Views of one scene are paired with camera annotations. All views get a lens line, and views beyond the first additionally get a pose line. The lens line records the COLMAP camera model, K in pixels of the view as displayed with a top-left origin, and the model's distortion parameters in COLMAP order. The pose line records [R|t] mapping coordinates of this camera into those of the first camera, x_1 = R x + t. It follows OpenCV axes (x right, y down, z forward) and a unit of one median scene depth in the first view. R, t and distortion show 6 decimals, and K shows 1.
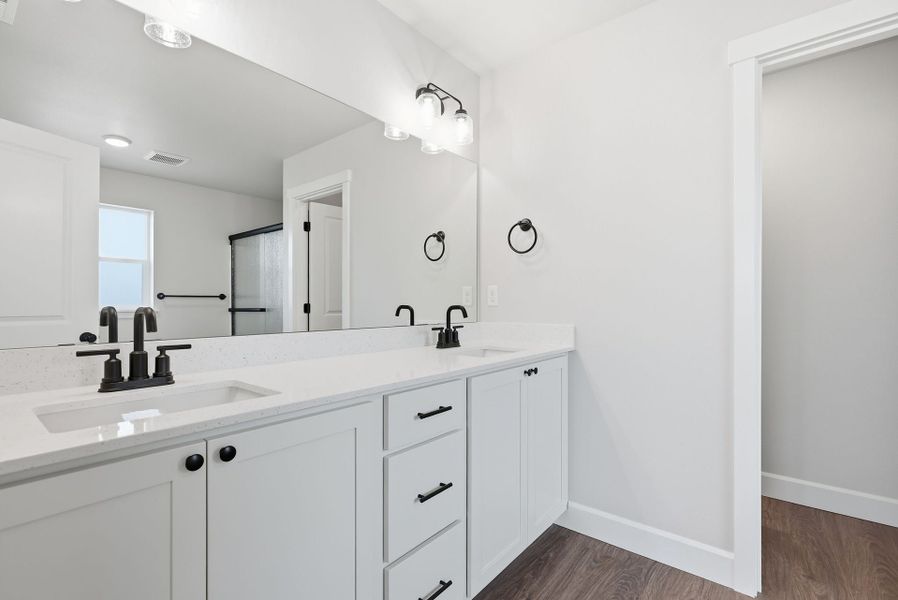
lens RADIAL K [[408.6, 0, 447.9], [0, 408.6, 303.6], [0, 0, 1]] dist [-0.001957, 0.000083]
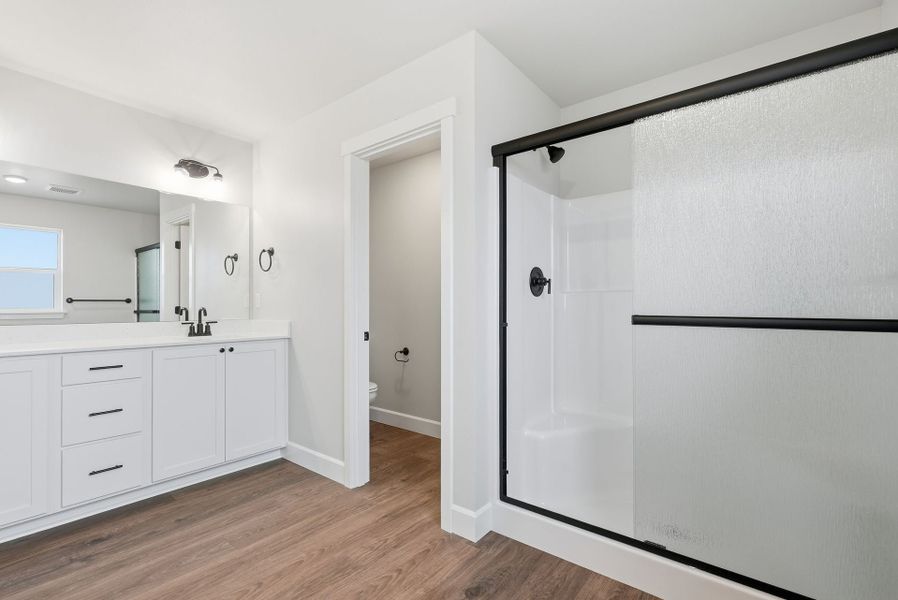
lens RADIAL K [[408.6, 0, 447.9], [0, 408.6, 303.6], [0, 0, 1]] dist [-0.001957, 0.000083]
pose [[0.999887, -0.002274, 0.014849, 0.510809], [0.002351, 0.999984, -0.005159, -0.000326], [-0.014837, 0.005193, 0.999876, -0.285431]]
